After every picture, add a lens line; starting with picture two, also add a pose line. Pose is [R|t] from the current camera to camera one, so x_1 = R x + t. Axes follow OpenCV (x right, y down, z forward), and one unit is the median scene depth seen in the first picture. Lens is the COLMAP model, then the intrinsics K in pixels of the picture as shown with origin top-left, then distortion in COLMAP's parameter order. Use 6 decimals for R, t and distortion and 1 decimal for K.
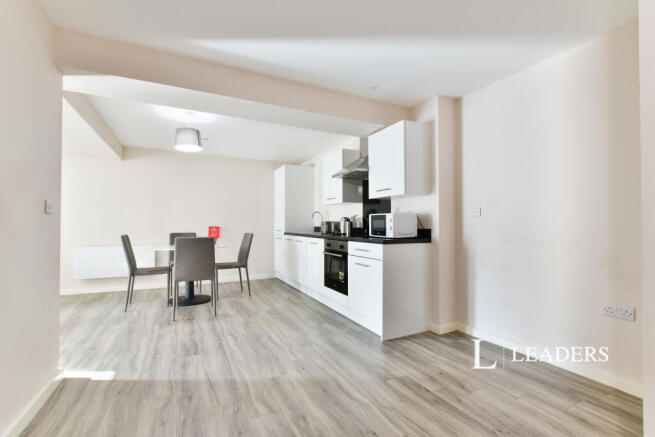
lens RADIAL K [[292.1, 0, 326.6], [0, 292.1, 220.4], [0, 0, 1]] dist [-0.001207, 0.000136]
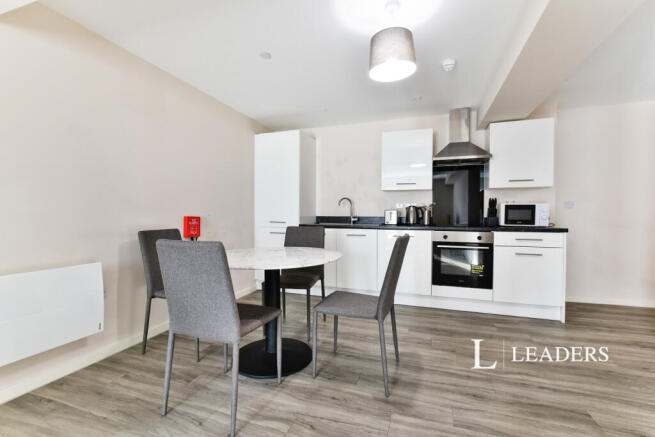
lens RADIAL K [[292.1, 0, 327.4], [0, 292.1, 217.7], [0, 0, 1]] dist [-0.001207, 0.000136]
pose [[0.708782, -0.003918, 0.705417, -0.991687], [-0.012887, 0.999746, 0.018500, 0.016496], [-0.705310, -0.022203, 0.708551, 0.729792]]
